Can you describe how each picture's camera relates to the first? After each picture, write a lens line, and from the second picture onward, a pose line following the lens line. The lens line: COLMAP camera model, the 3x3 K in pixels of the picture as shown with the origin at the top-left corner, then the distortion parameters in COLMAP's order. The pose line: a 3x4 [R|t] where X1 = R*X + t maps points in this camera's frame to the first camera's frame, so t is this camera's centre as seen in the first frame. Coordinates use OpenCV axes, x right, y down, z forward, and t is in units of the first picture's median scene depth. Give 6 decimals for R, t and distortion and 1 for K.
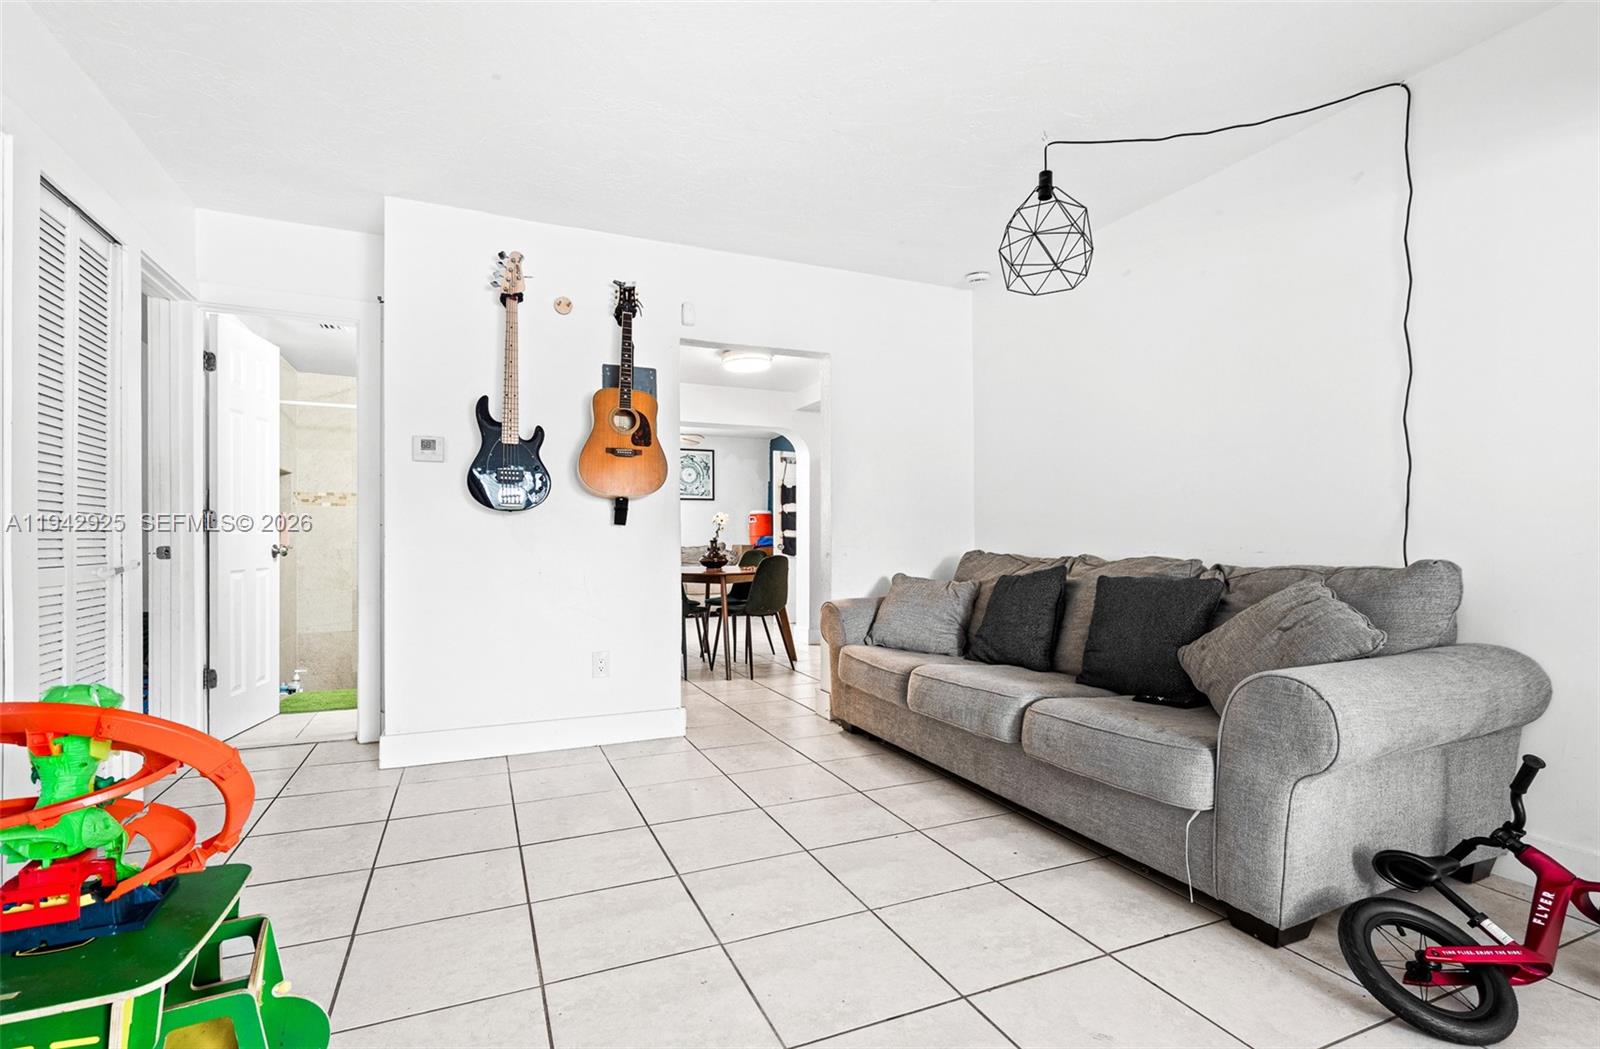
lens RADIAL K [[742.9, 0, 805.5], [0, 742.9, 535.5], [0, 0, 1]] dist [0.001217, -0.001670]
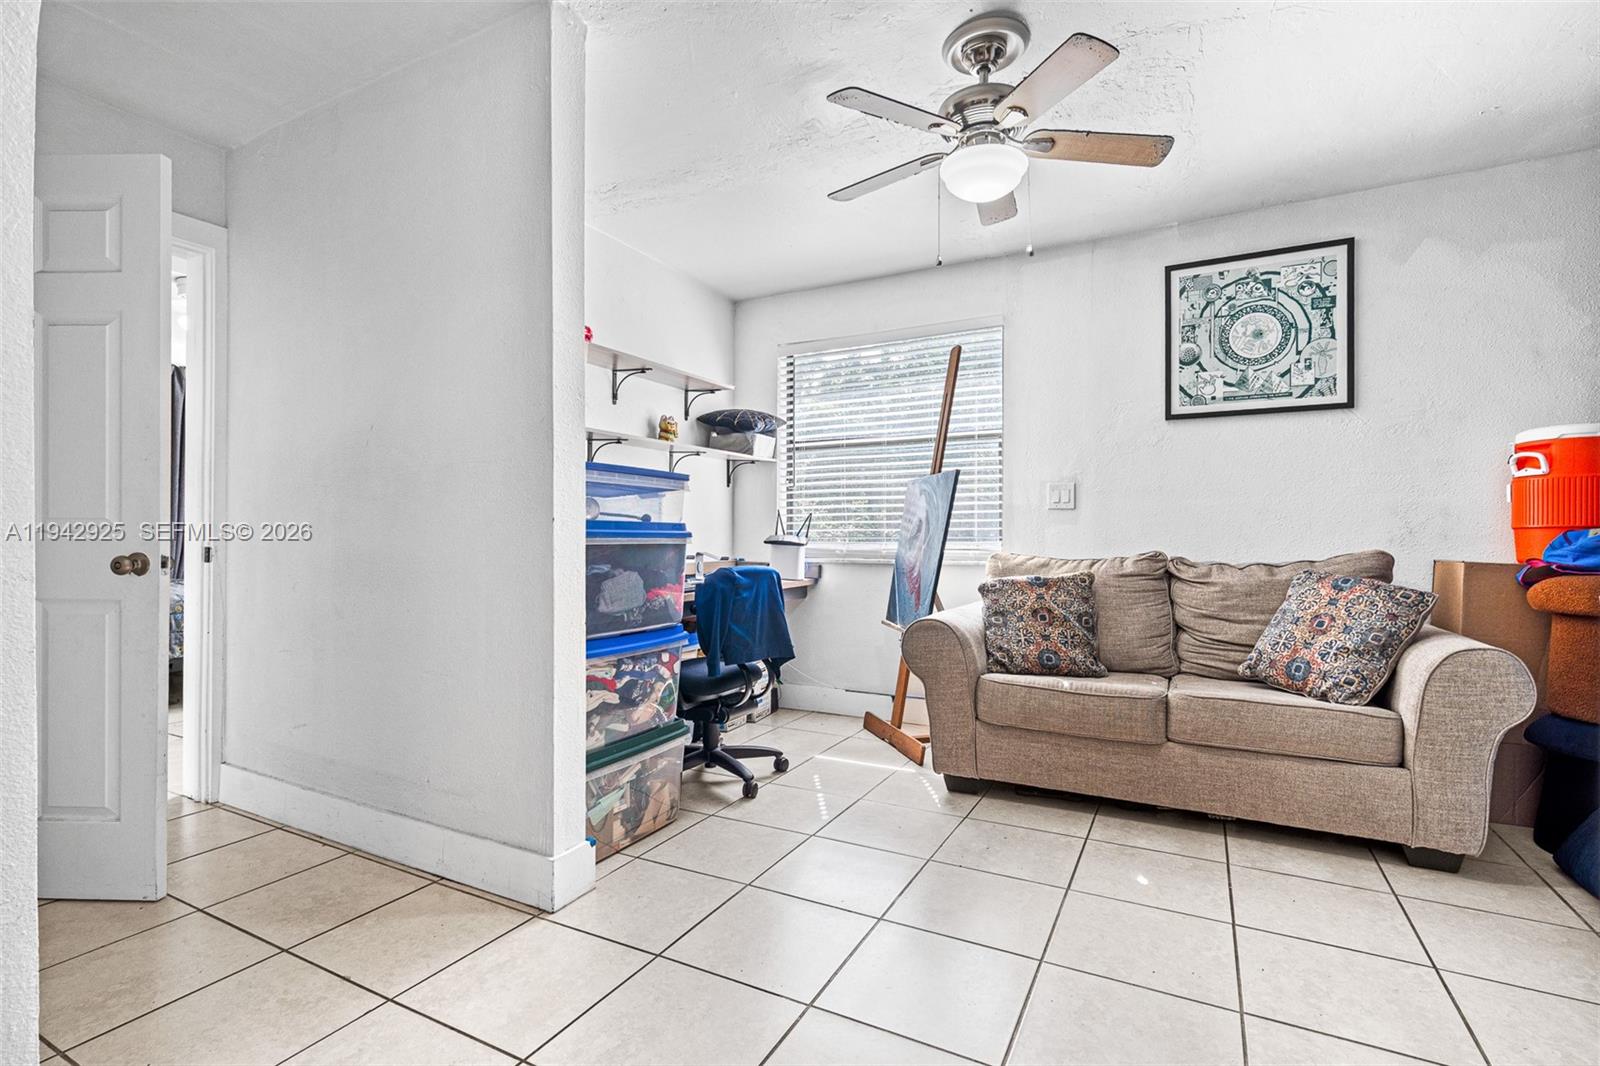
lens RADIAL K [[765.0, 0, 813.3], [0, 765.0, 531.9], [0, 0, 1]] dist [-0.004612, 0.002441]
pose [[0.628692, 0.007386, -0.777620, -0.022721], [-0.003198, 0.999971, 0.006912, 0.001363], [0.777648, -0.001859, 0.628697, 0.718419]]
